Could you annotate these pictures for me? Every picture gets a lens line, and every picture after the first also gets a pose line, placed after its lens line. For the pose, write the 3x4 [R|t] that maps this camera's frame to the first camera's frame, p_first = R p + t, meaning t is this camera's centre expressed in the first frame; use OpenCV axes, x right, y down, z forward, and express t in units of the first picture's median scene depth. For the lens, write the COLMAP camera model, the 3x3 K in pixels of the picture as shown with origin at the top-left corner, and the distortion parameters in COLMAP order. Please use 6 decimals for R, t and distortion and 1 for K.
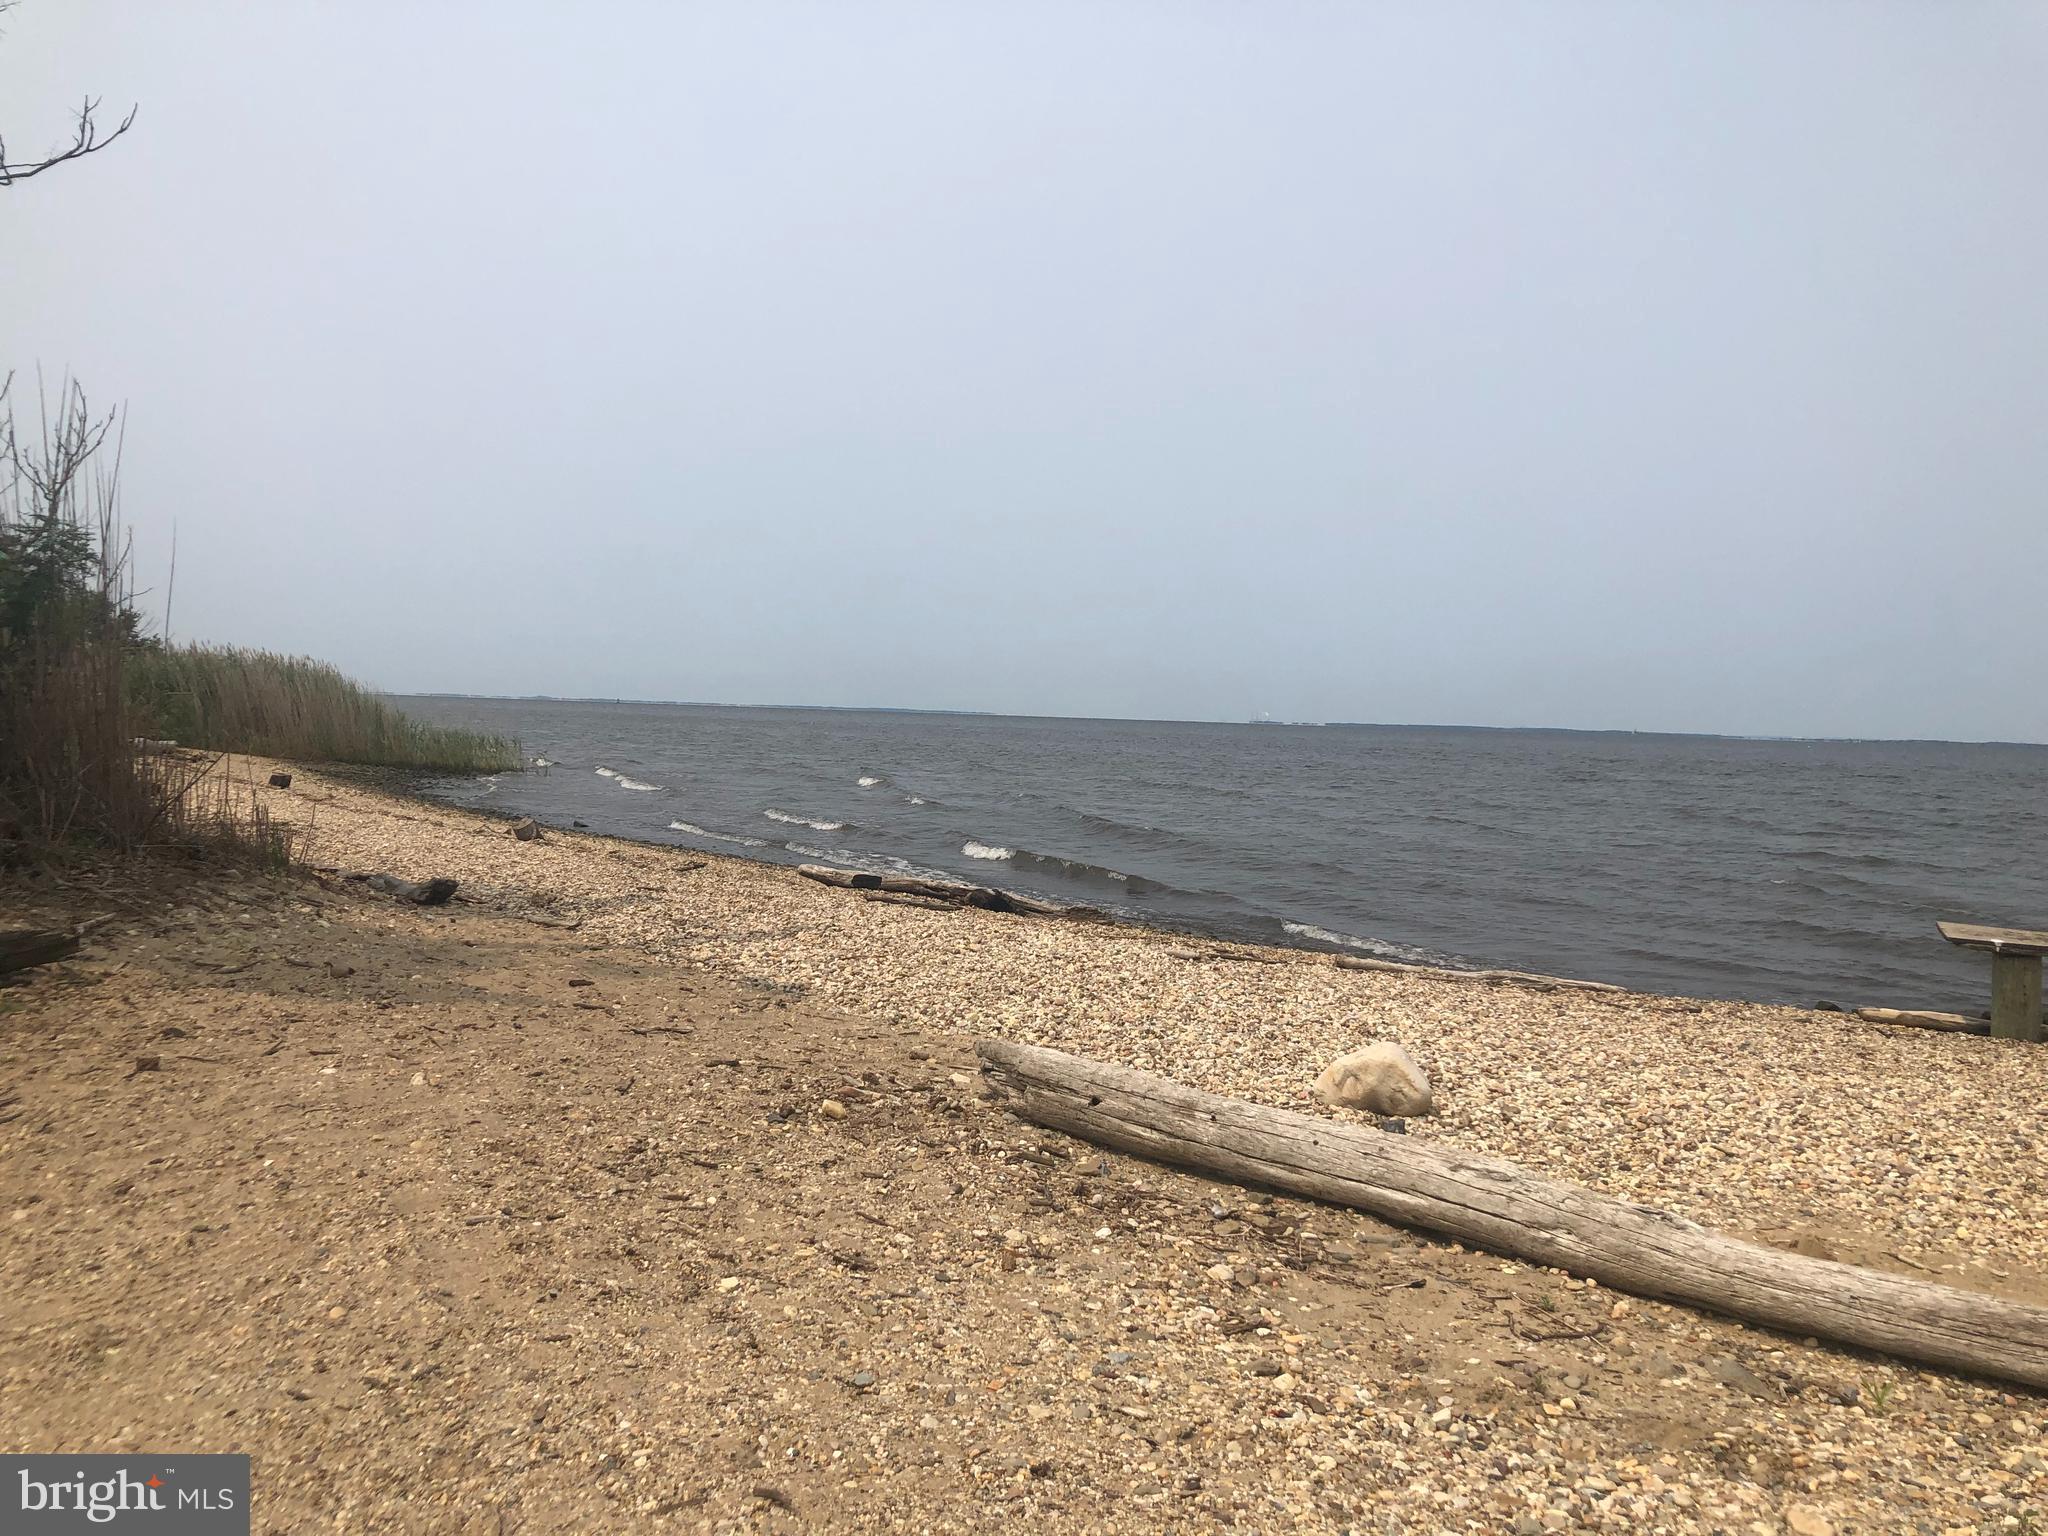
lens RADIAL K [[1787.8, 0, 1025.0], [0, 1787.8, 771.5], [0, 0, 1]] dist [0.018683, -0.001256]
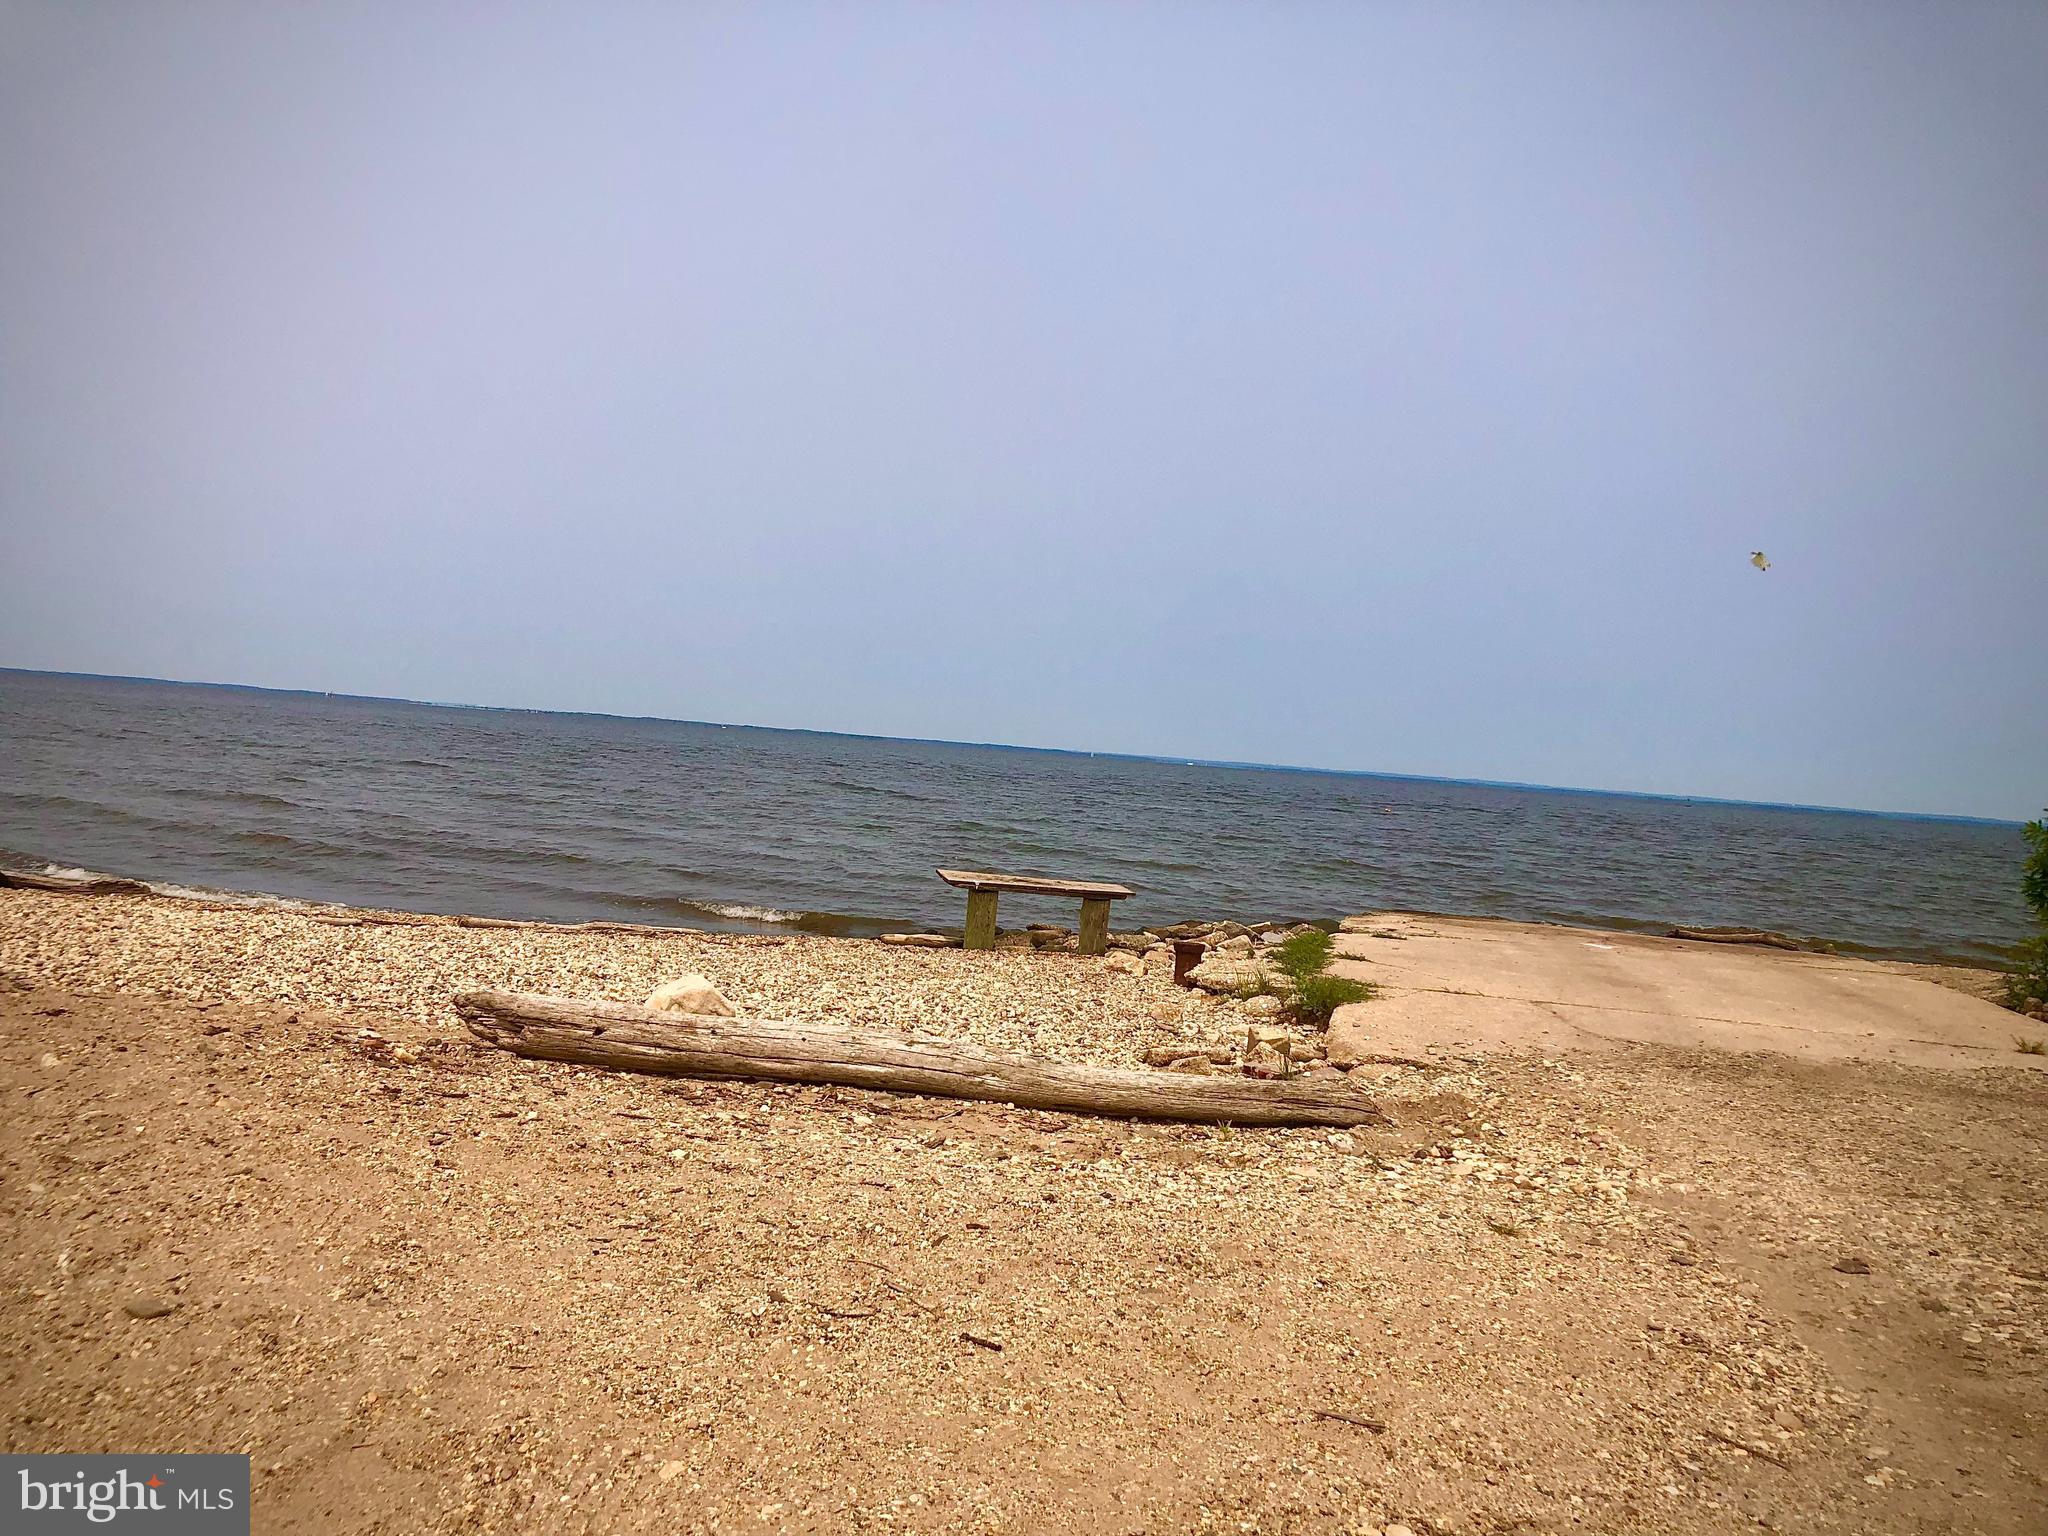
lens RADIAL K [[1787.8, 0, 1016.7], [0, 1787.8, 770.7], [0, 0, 1]] dist [0.018683, -0.001256]
pose [[0.744662, 0.005435, 0.667420, -0.602499], [-0.017590, 0.999779, 0.011484, -0.015730], [-0.667210, -0.020292, 0.744593, -0.115979]]
